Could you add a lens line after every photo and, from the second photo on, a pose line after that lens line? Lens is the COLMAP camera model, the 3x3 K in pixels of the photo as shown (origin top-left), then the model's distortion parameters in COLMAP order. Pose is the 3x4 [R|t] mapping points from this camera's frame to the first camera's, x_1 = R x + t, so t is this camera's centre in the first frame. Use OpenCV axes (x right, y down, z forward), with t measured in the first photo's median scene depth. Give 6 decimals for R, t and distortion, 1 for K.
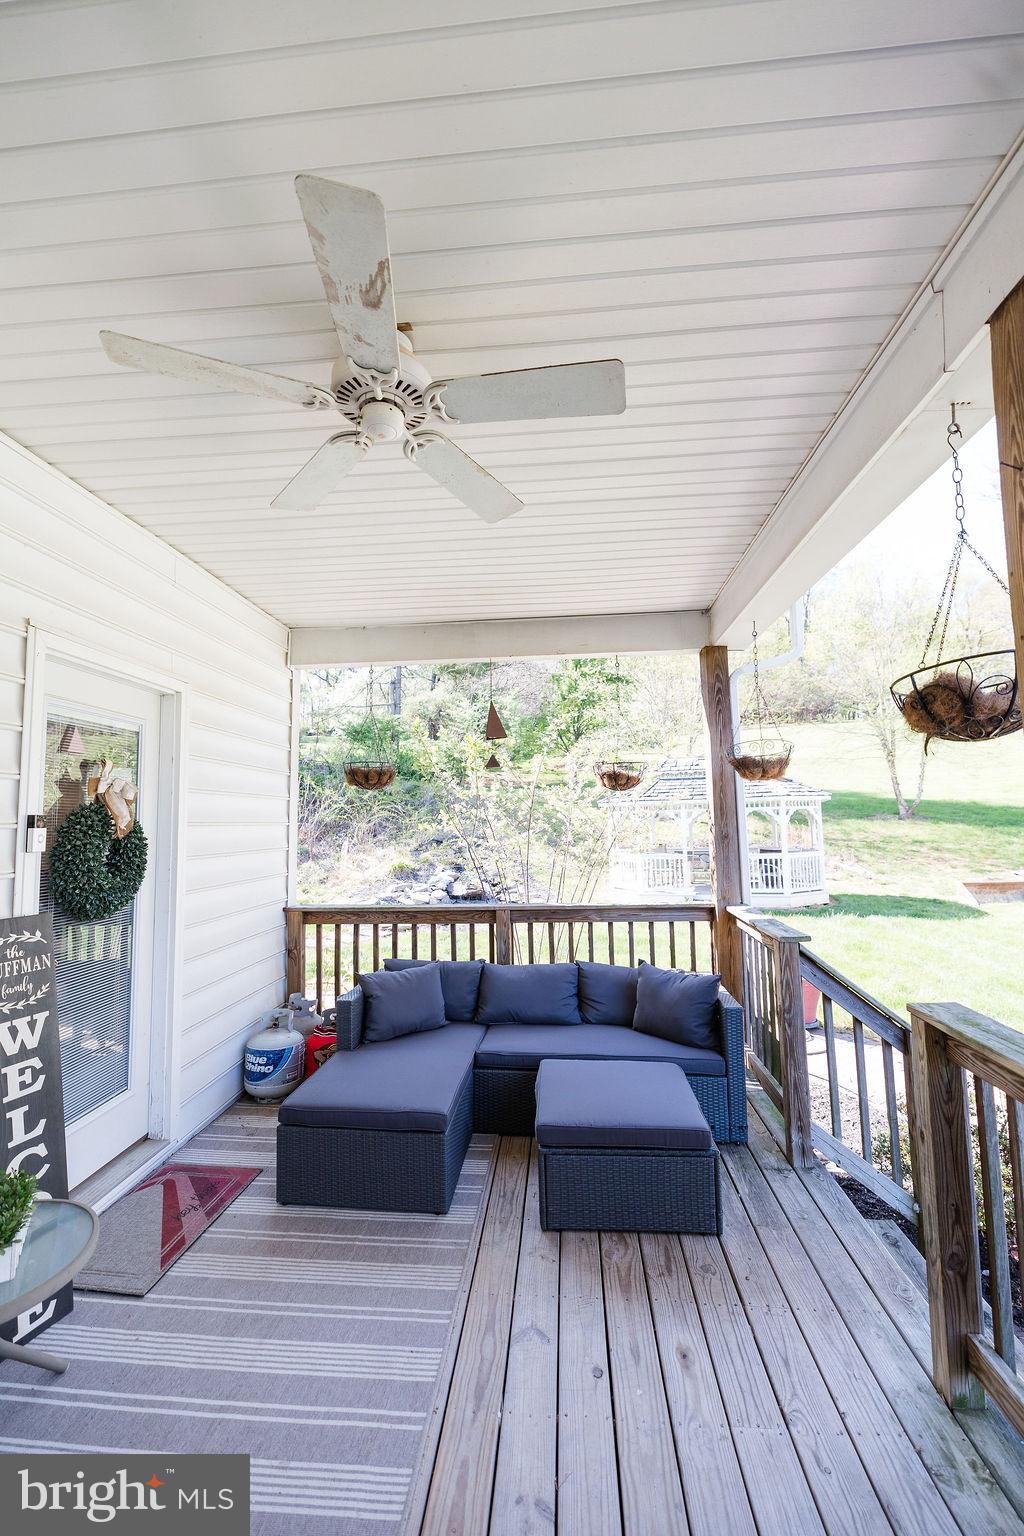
lens RADIAL K [[642.5, 0, 506.2], [0, 642.5, 768.2], [0, 0, 1]] dist [0.002245, -0.000526]
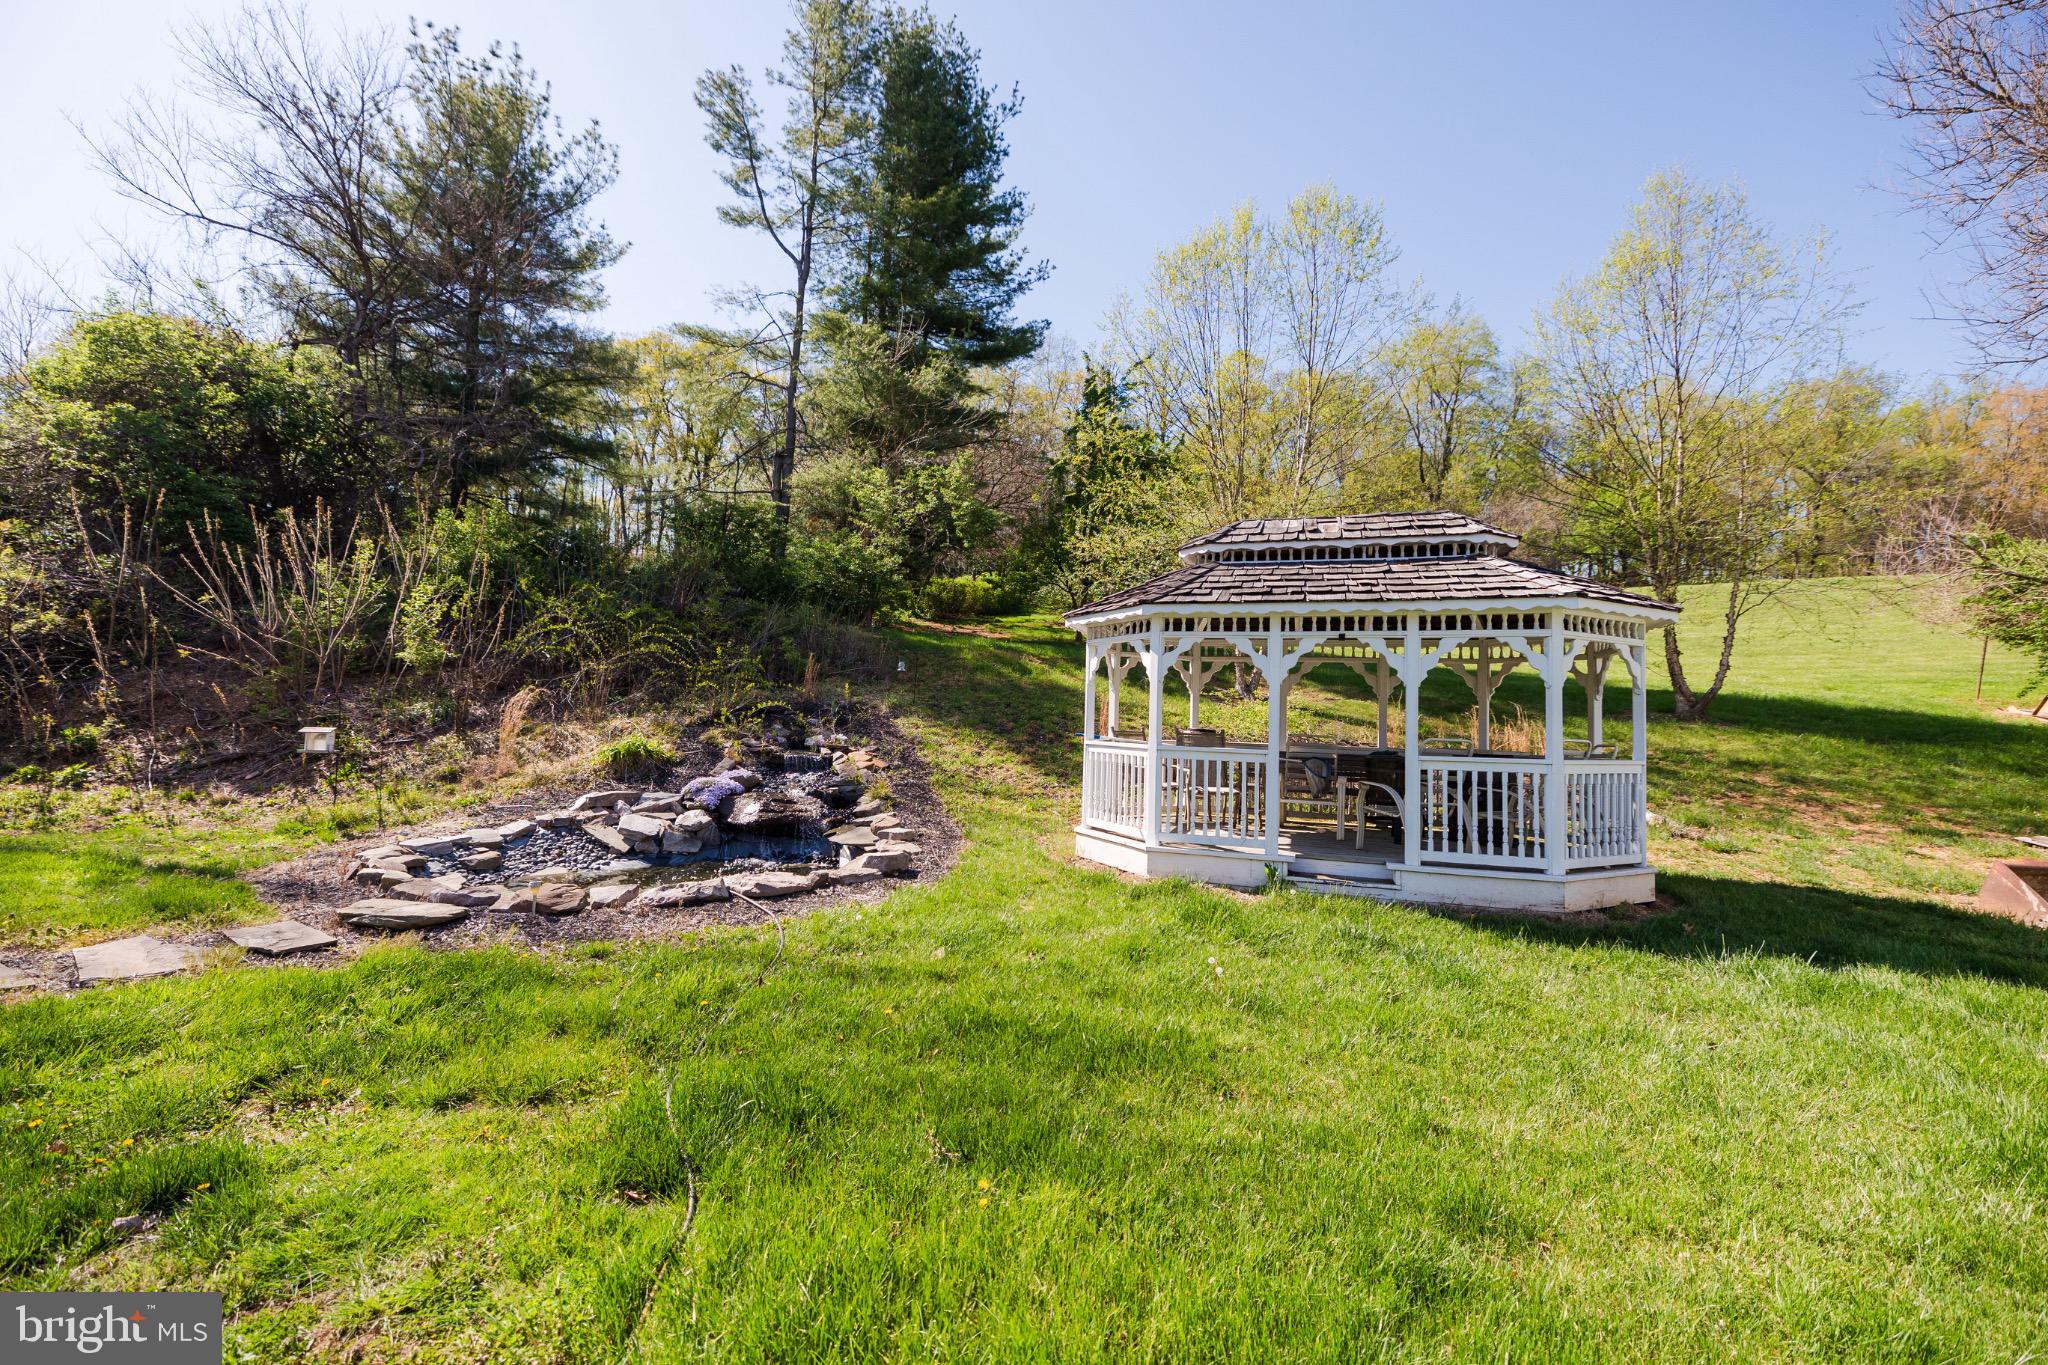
lens RADIAL K [[856.7, 0, 1023.3], [0, 856.7, 675.2], [0, 0, 1]] dist [0.002245, -0.000526]
pose [[0.998456, 0.055007, 0.007715, 0.610868], [-0.055193, 0.998127, 0.026384, 0.410941], [-0.006249, -0.026769, 0.999622, 2.425083]]
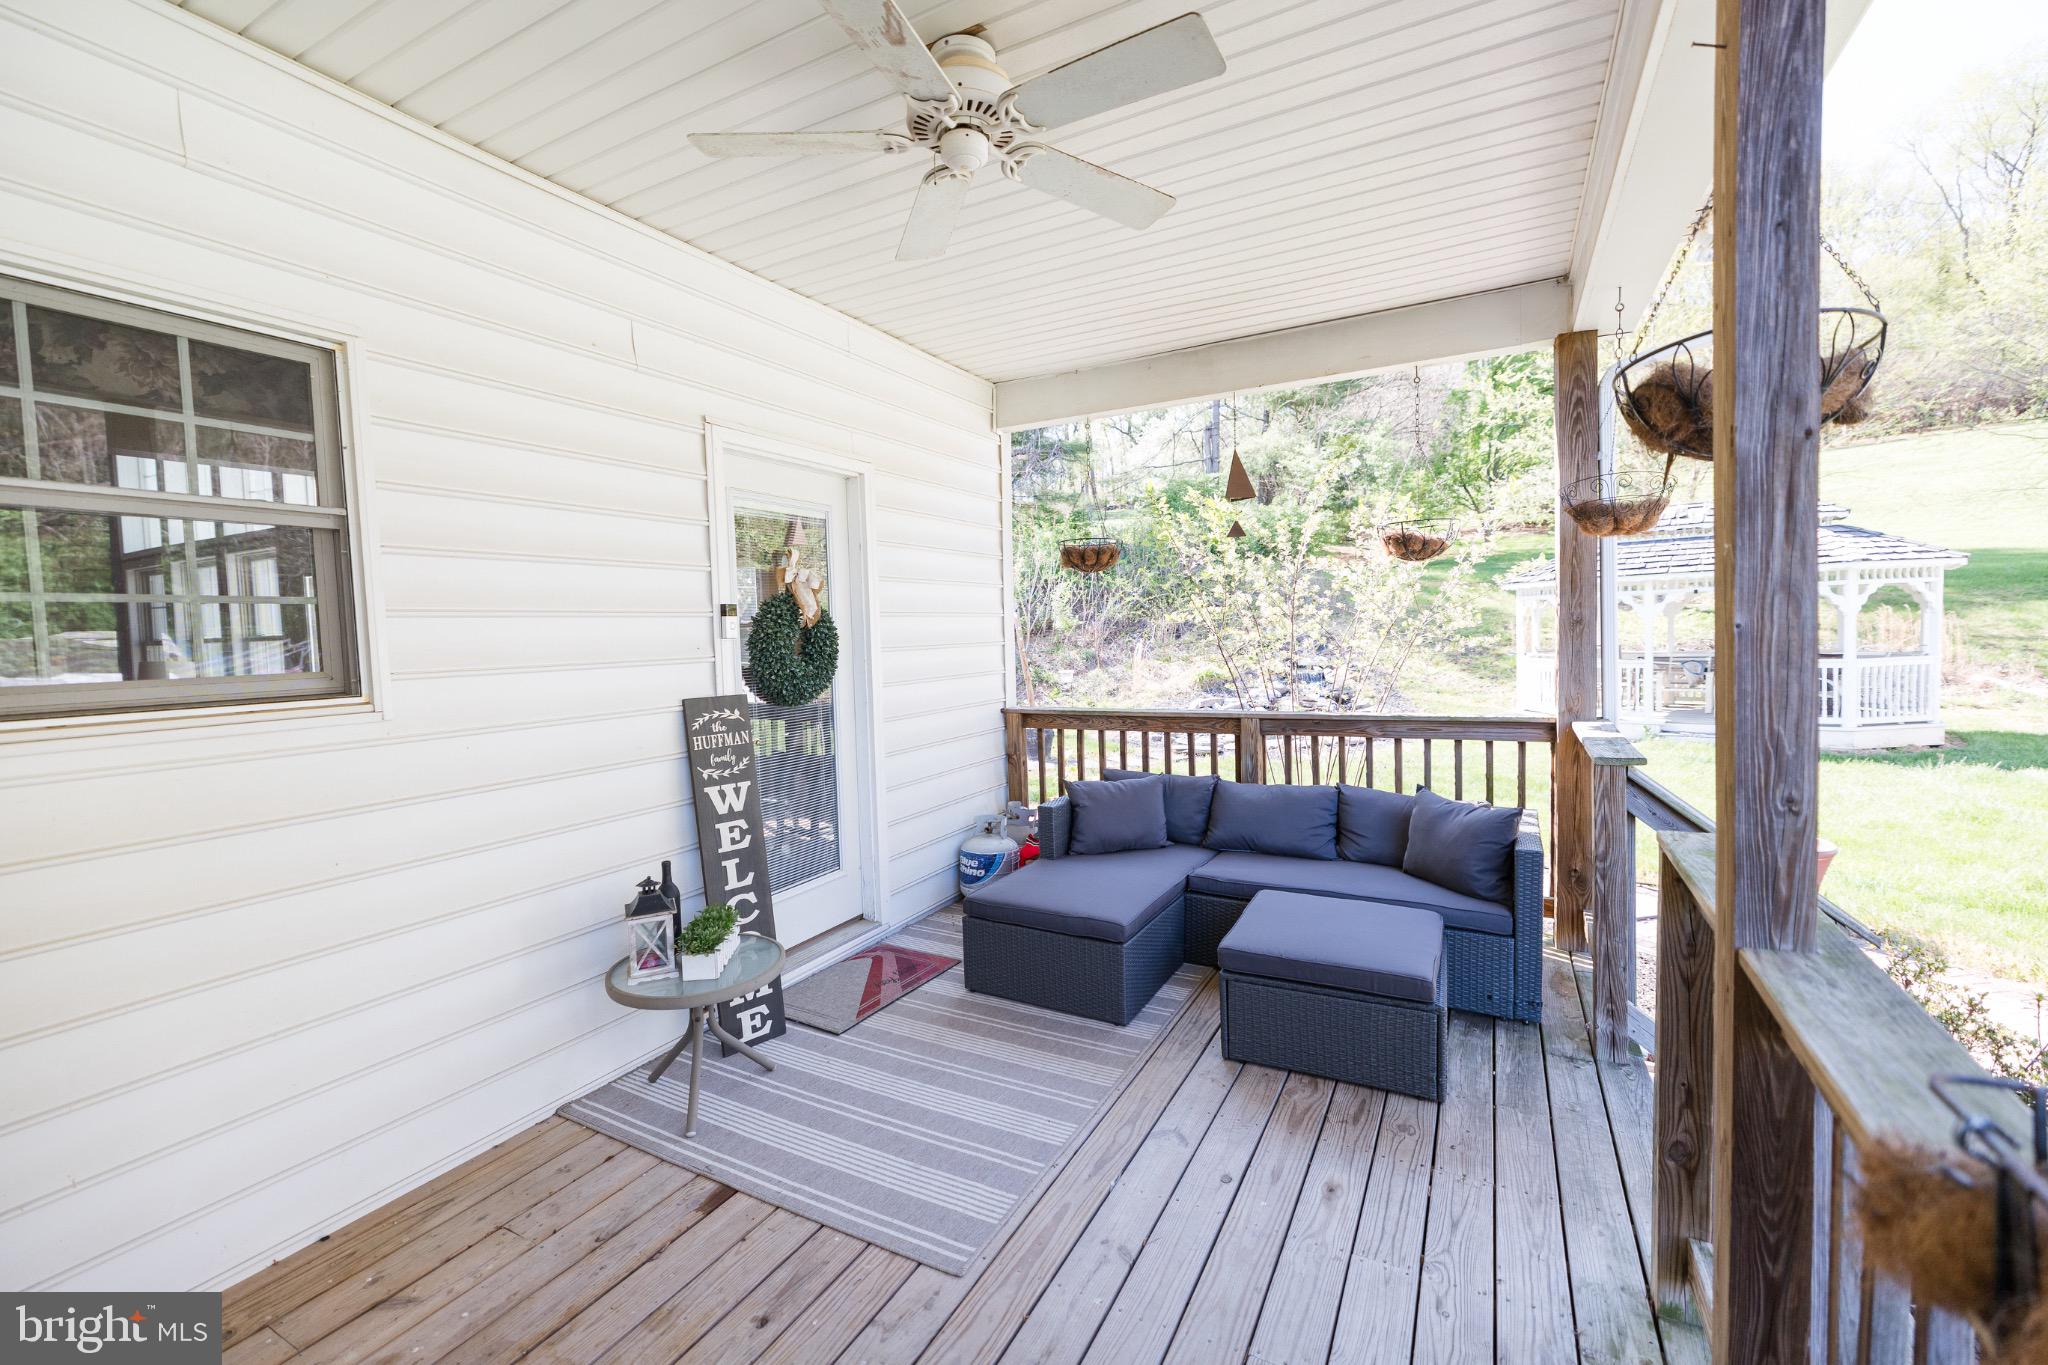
lens RADIAL K [[856.7, 0, 1023.3], [0, 856.7, 675.2], [0, 0, 1]] dist [0.002245, -0.000526]
pose [[0.918888, 0.010268, -0.394384, 0.209943], [0.047528, 0.989500, 0.136498, 0.013522], [0.391645, -0.144171, 0.908751, -0.089349]]
